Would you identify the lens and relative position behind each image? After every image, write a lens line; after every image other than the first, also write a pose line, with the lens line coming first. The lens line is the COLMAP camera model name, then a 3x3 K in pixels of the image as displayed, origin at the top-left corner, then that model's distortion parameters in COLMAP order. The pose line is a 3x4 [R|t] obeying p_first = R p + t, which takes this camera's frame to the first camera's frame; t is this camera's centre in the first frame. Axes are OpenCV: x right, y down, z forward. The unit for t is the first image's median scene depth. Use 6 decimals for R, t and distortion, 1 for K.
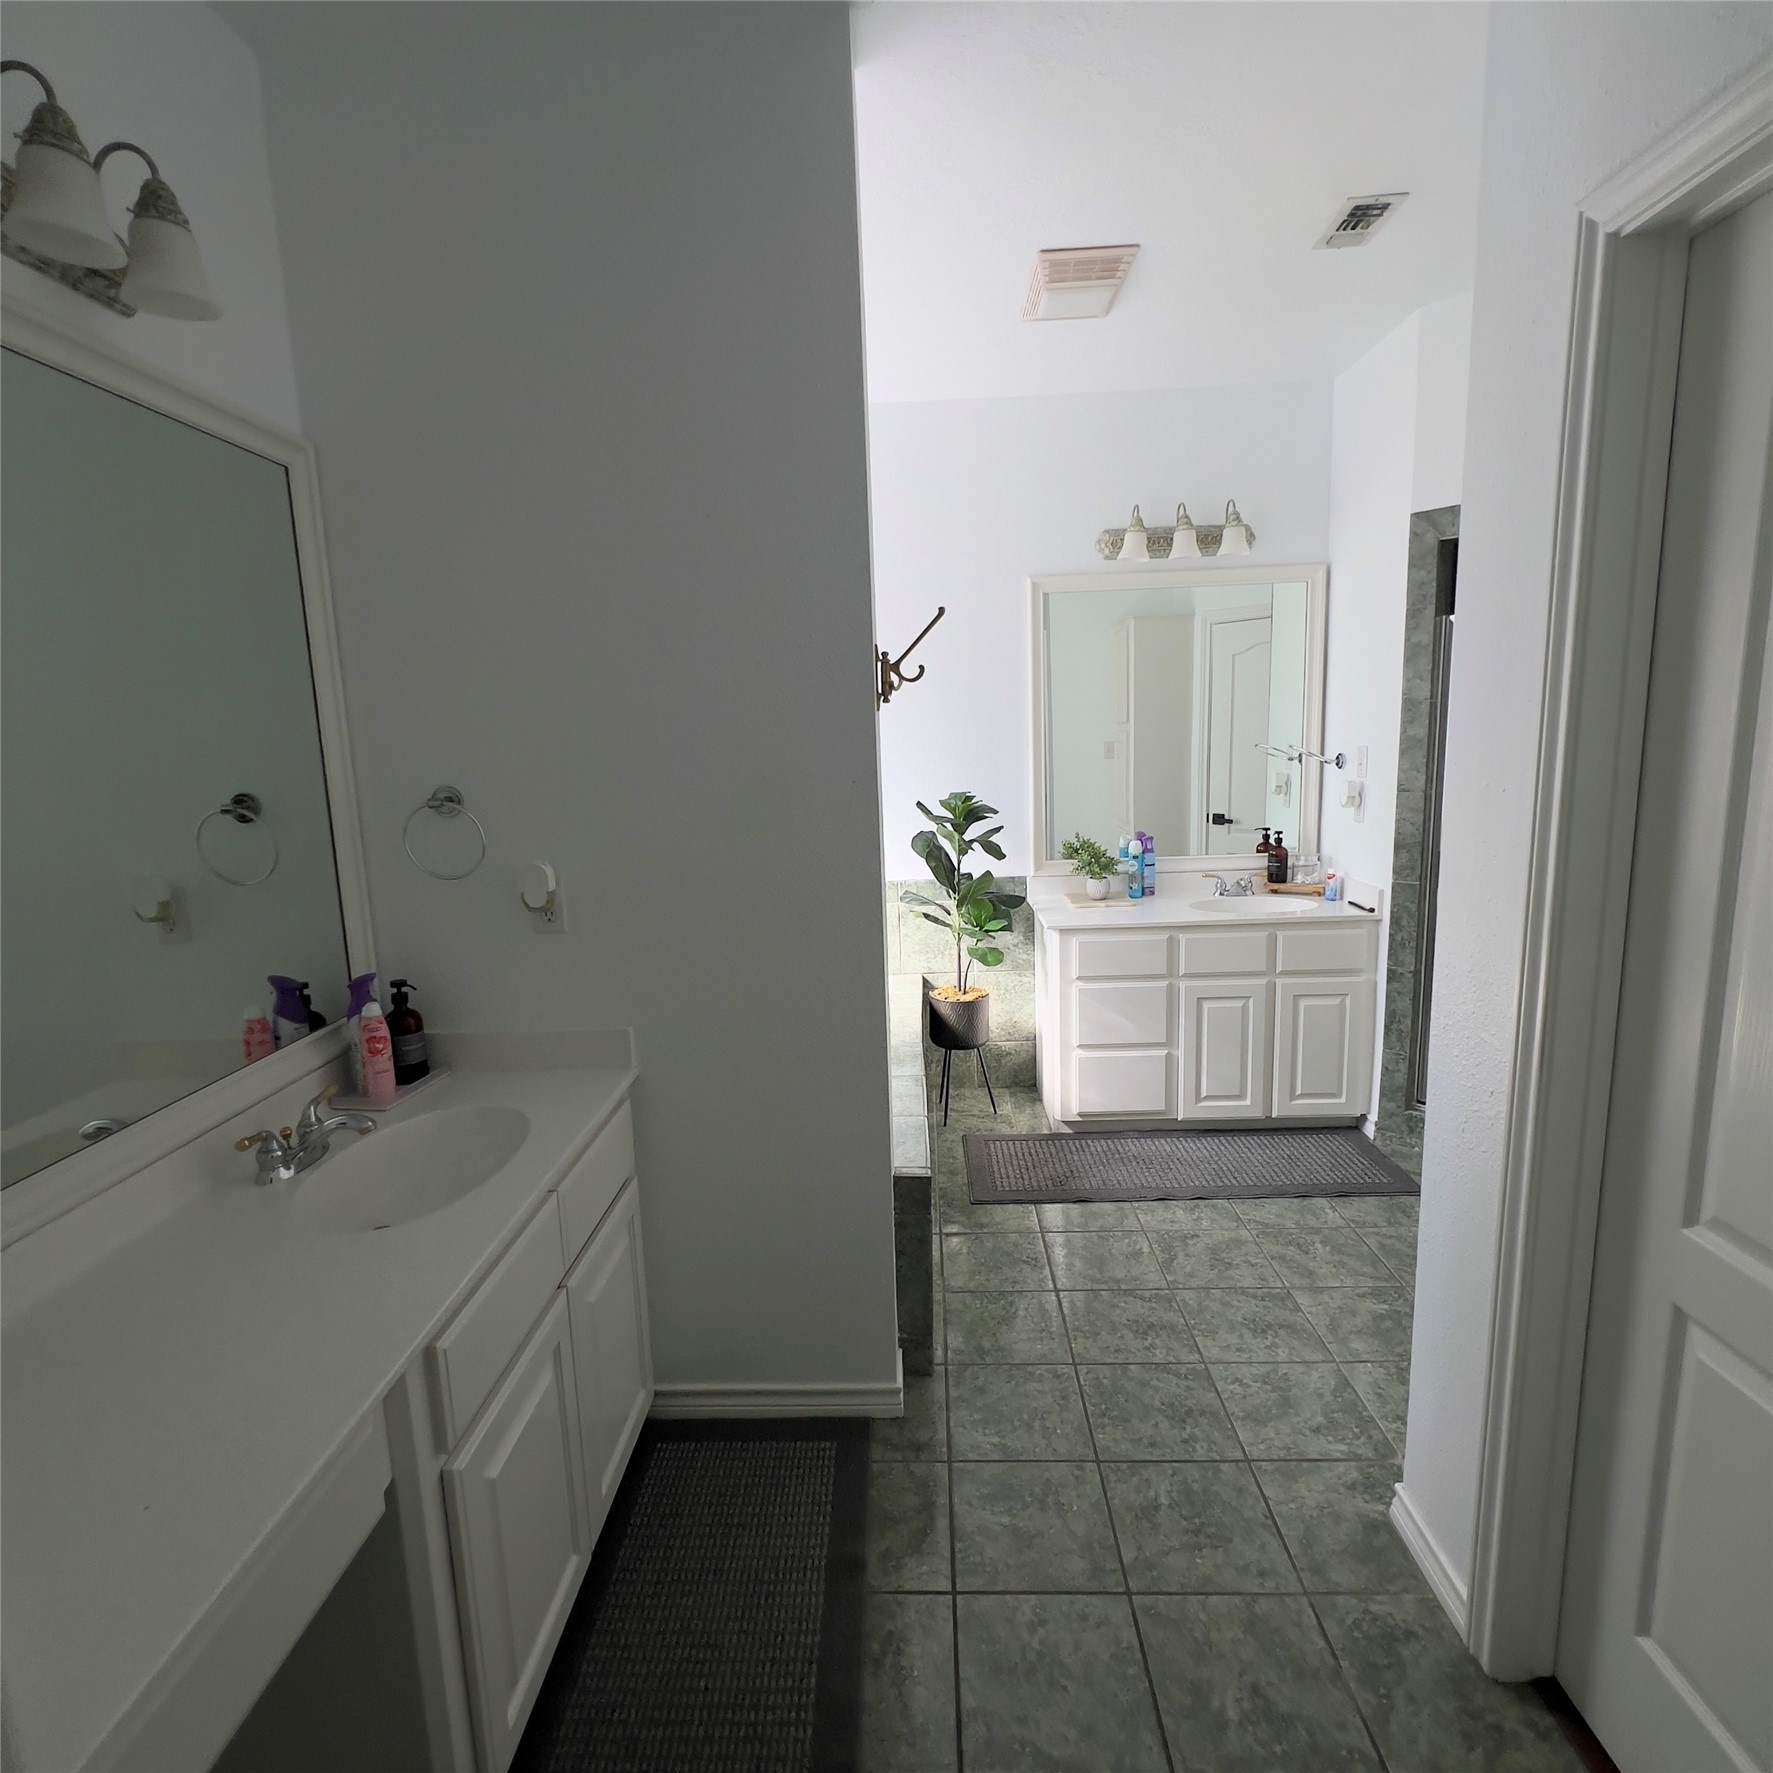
lens RADIAL K [[944.3, 0, 886.5], [0, 944.3, 886.5], [0, 0, 1]] dist [0.009787, -0.000606]
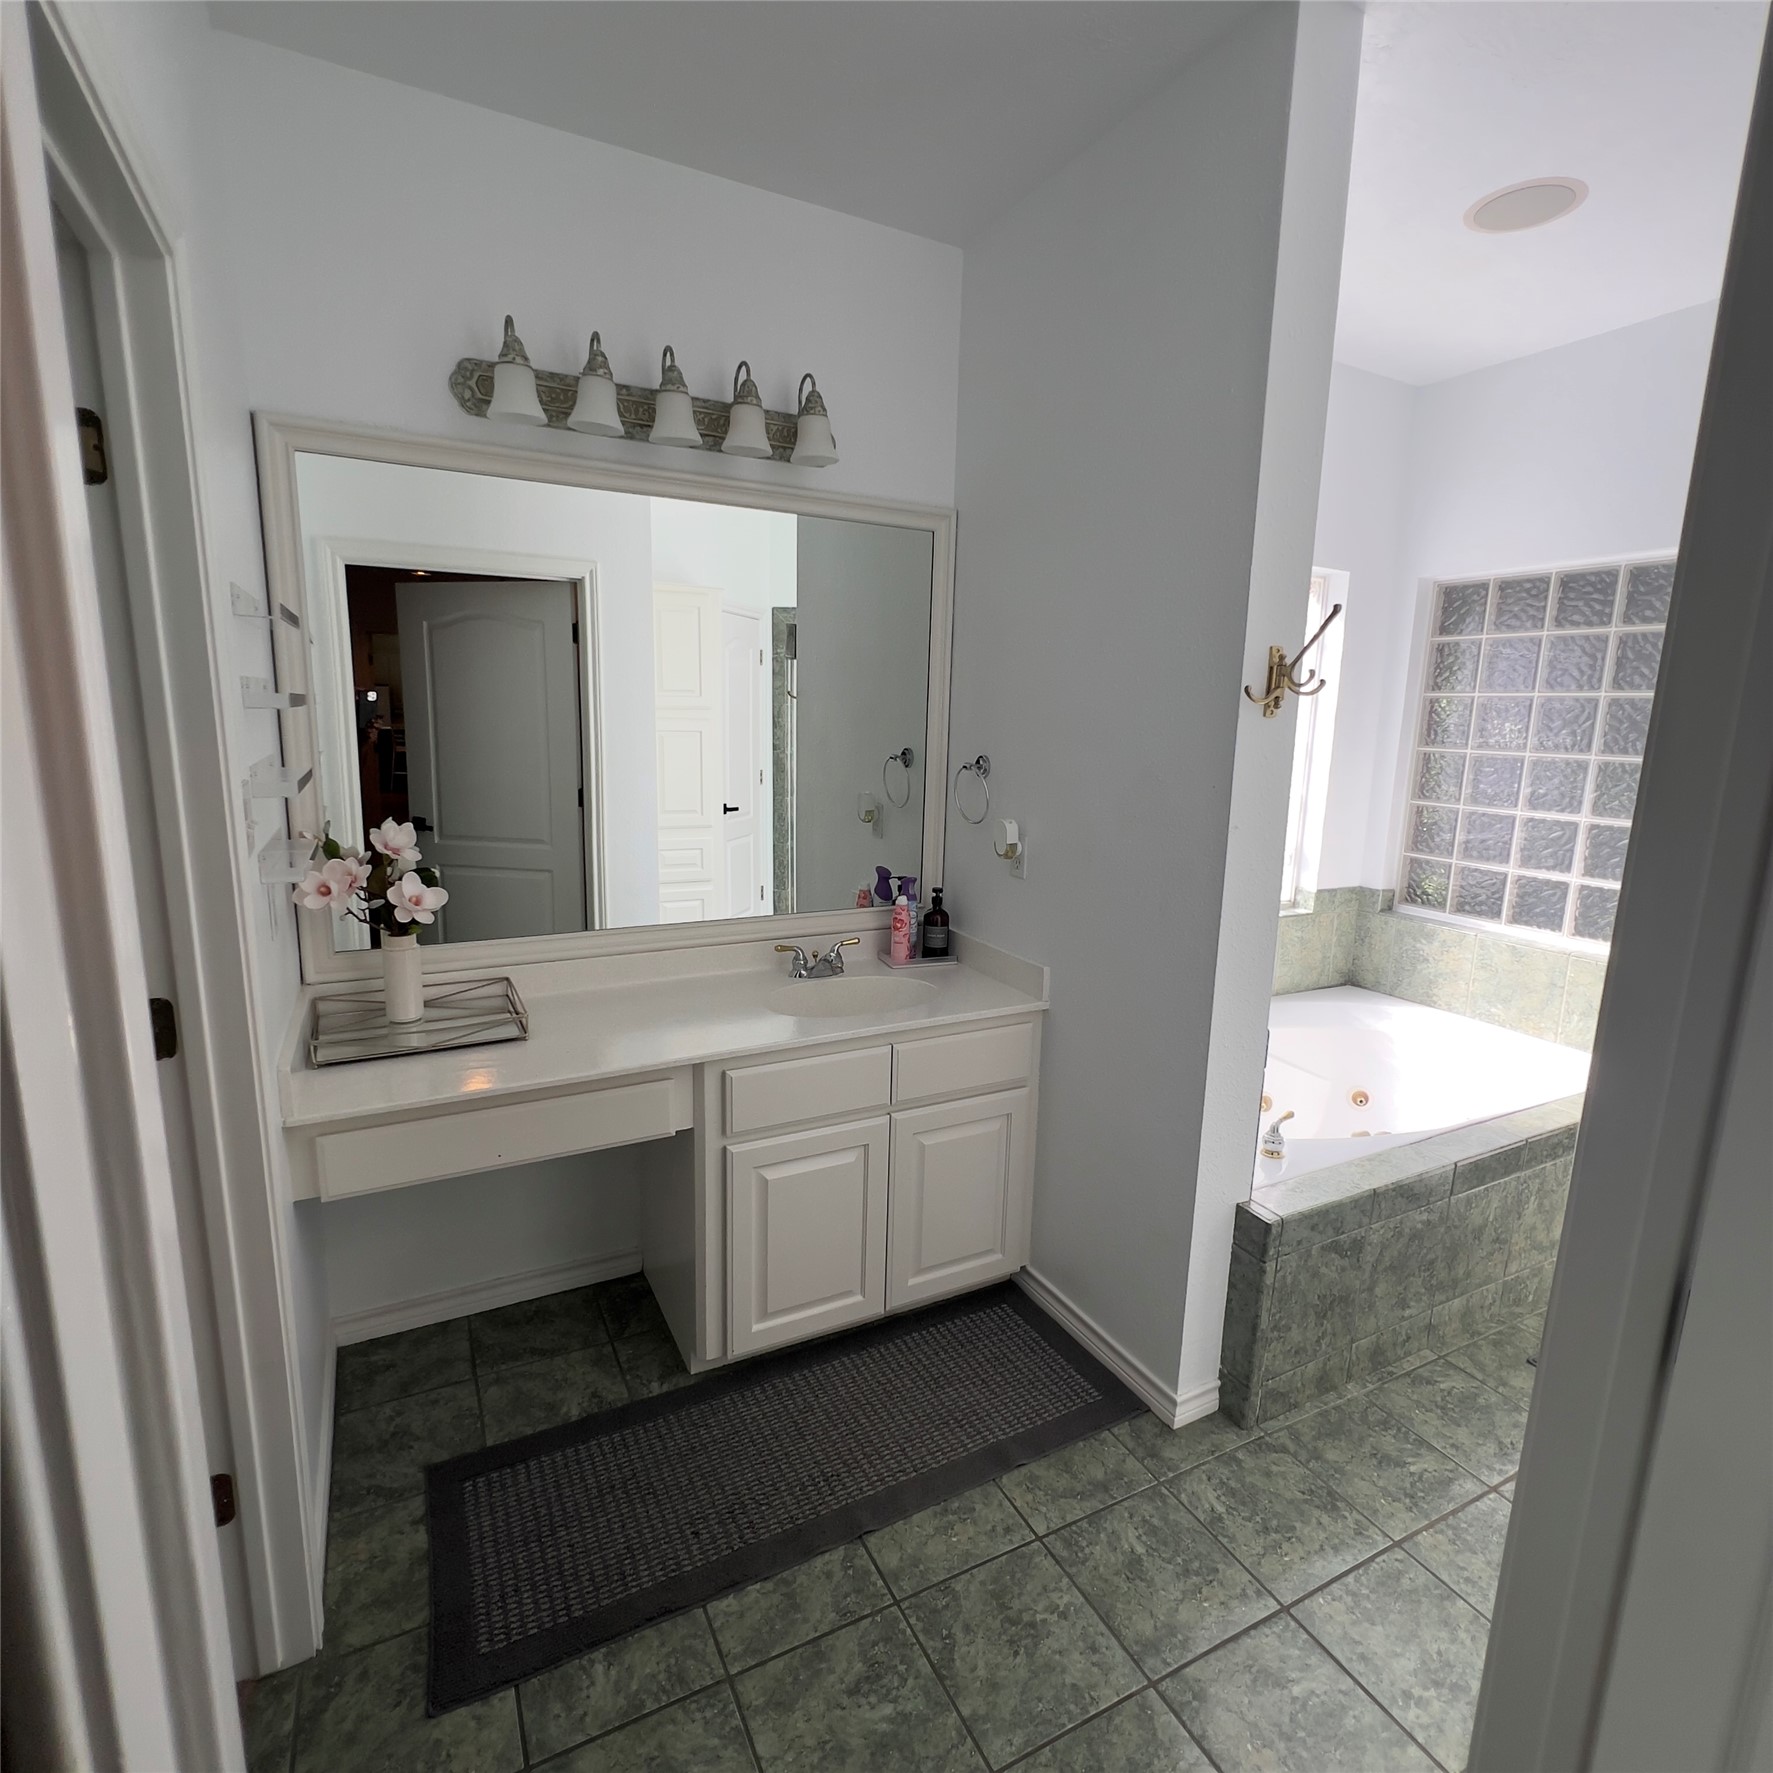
lens RADIAL K [[937.6, 0, 886.1], [0, 937.6, 879.9], [0, 0, 1]] dist [0.001823, 0.000313]
pose [[0.500097, 0.201936, -0.842096, 0.643381], [-0.183831, 0.975023, 0.124641, -0.074309], [0.846233, 0.092471, 0.524728, 0.199497]]
